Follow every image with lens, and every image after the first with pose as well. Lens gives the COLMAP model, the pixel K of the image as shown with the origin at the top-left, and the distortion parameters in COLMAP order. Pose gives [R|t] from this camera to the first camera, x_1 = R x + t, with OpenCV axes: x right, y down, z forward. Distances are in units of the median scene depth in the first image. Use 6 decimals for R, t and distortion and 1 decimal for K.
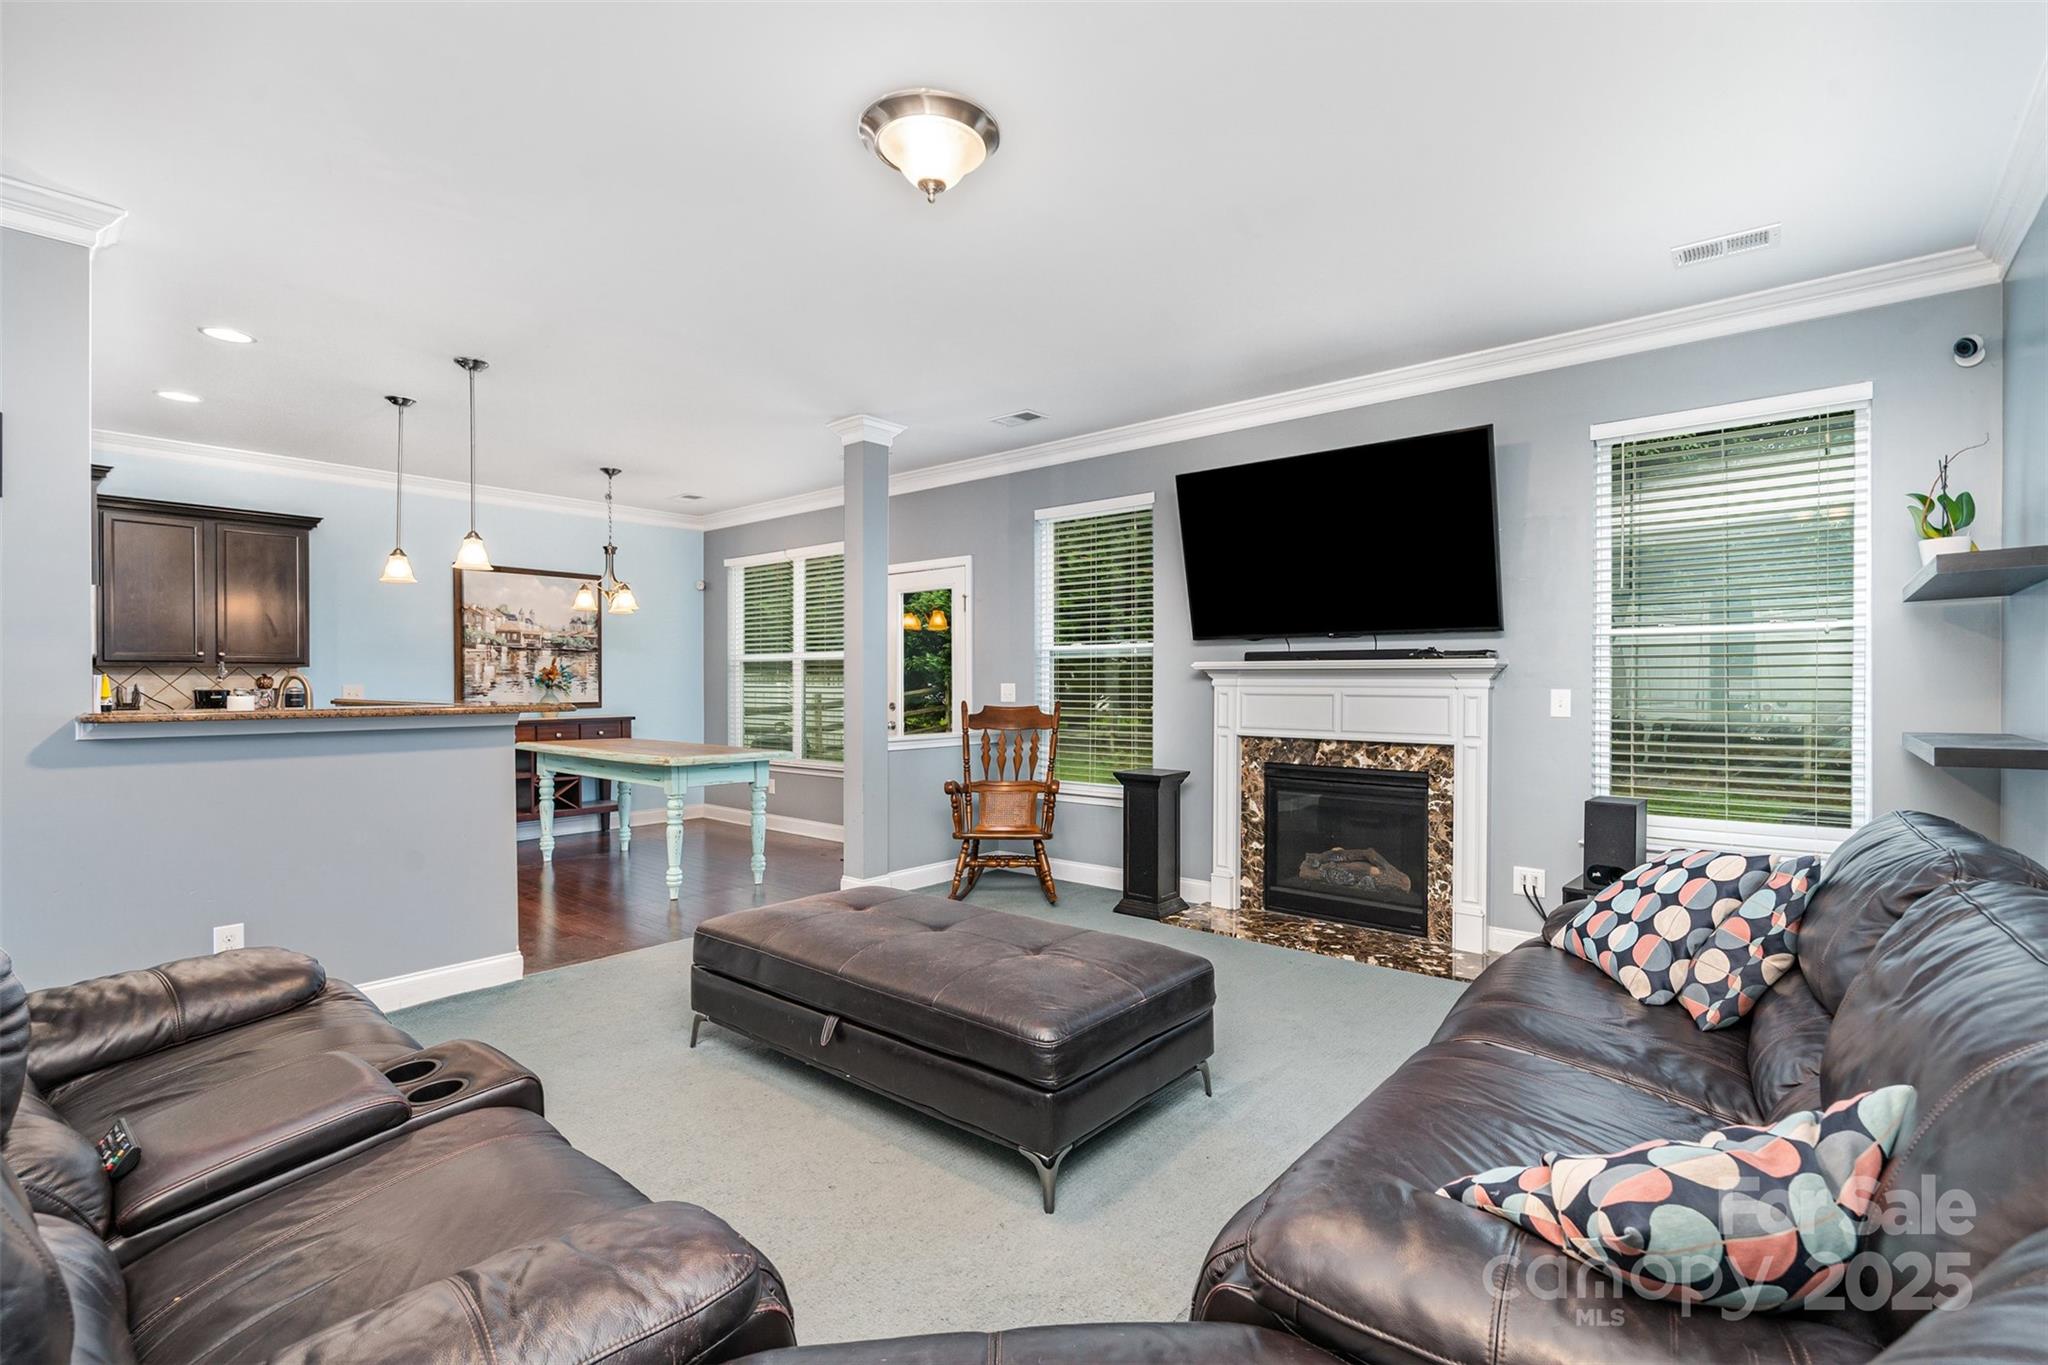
lens RADIAL K [[927.6, 0, 1026.1], [0, 927.6, 688.6], [0, 0, 1]] dist [-0.001755, 0.000037]
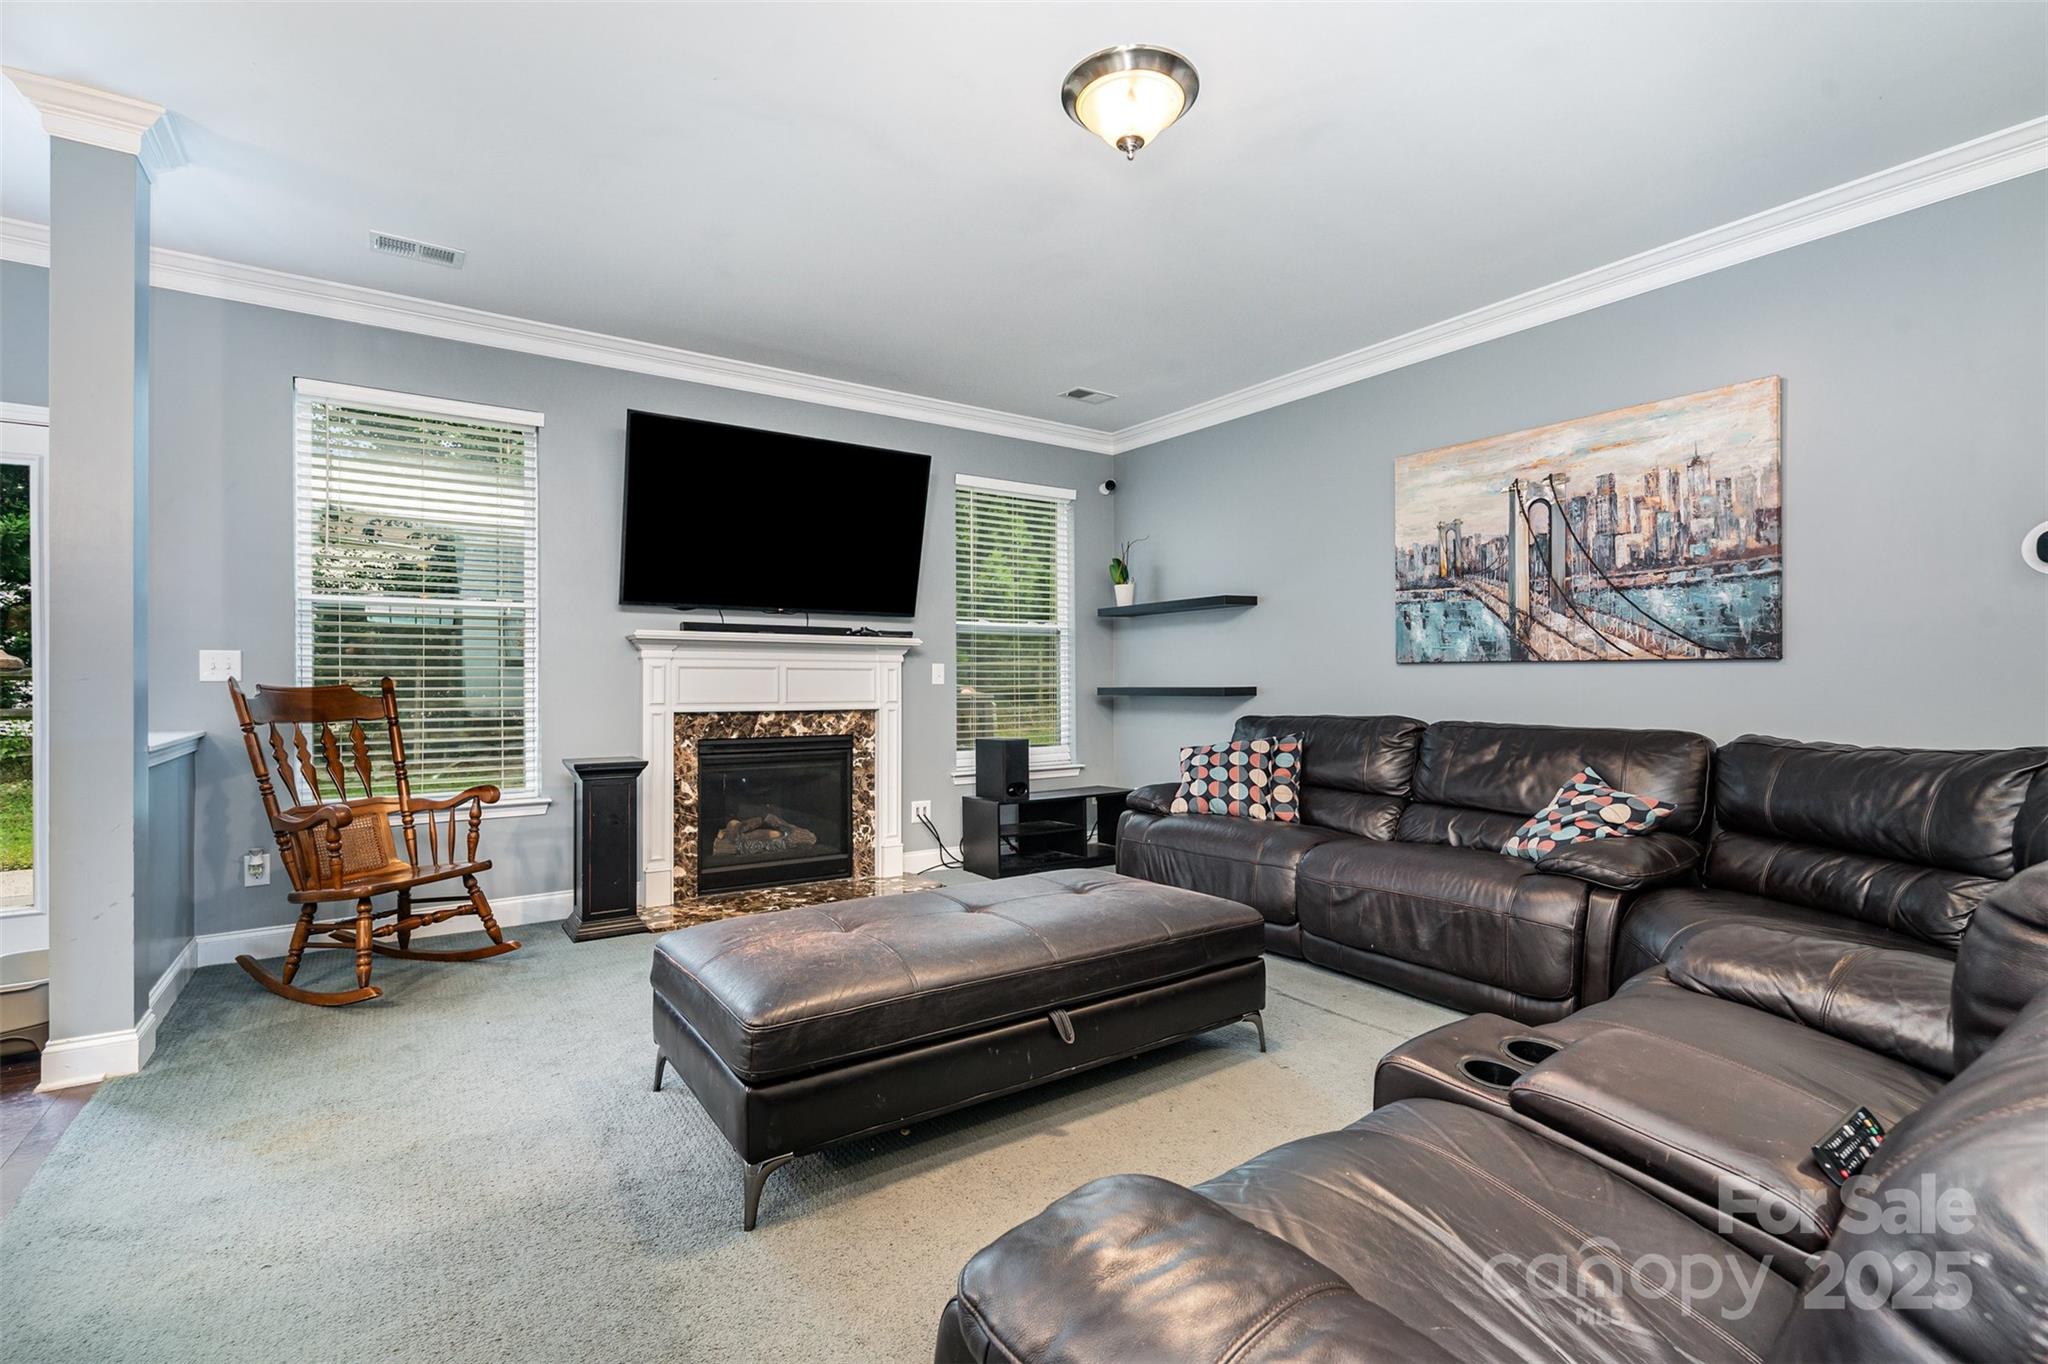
lens RADIAL K [[927.6, 0, 1030.2], [0, 927.6, 666.8], [0, 0, 1]] dist [-0.001755, 0.000037]
pose [[0.271897, 0.005659, 0.962310, -0.538622], [-0.000013, 0.999983, -0.005877, 0.010418], [-0.962326, 0.001585, 0.271892, 0.402607]]
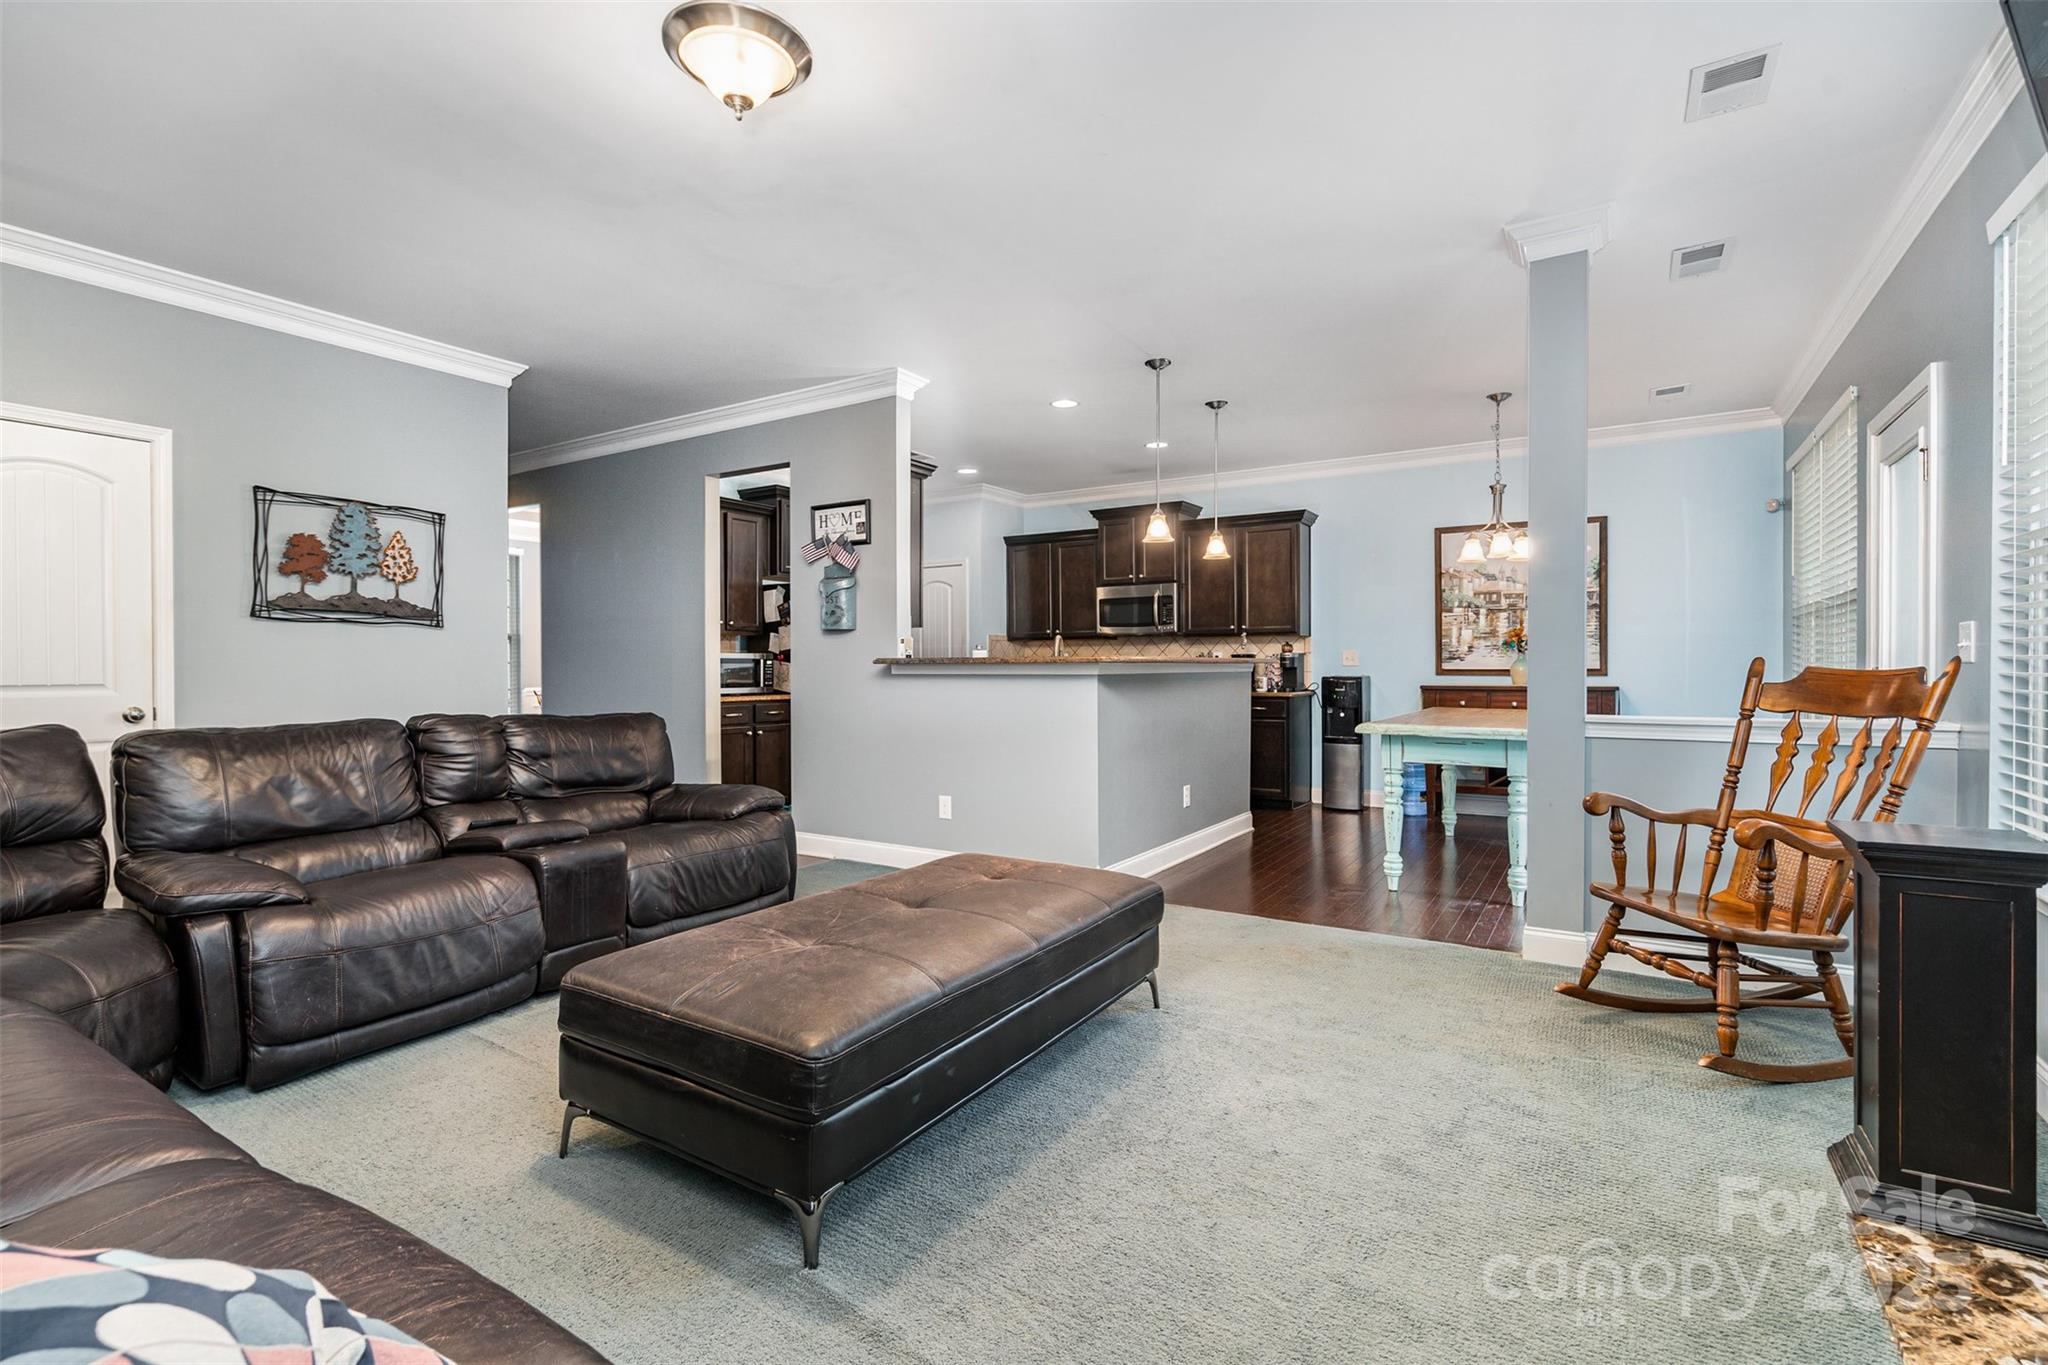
lens RADIAL K [[927.6, 0, 1020.5], [0, 927.6, 672.9], [0, 0, 1]] dist [-0.001755, 0.000037]
pose [[0.134330, 0.009024, -0.990896, 0.440527], [-0.007512, 0.999939, 0.008088, 0.022941], [0.990908, 0.006357, 0.134390, 0.562862]]
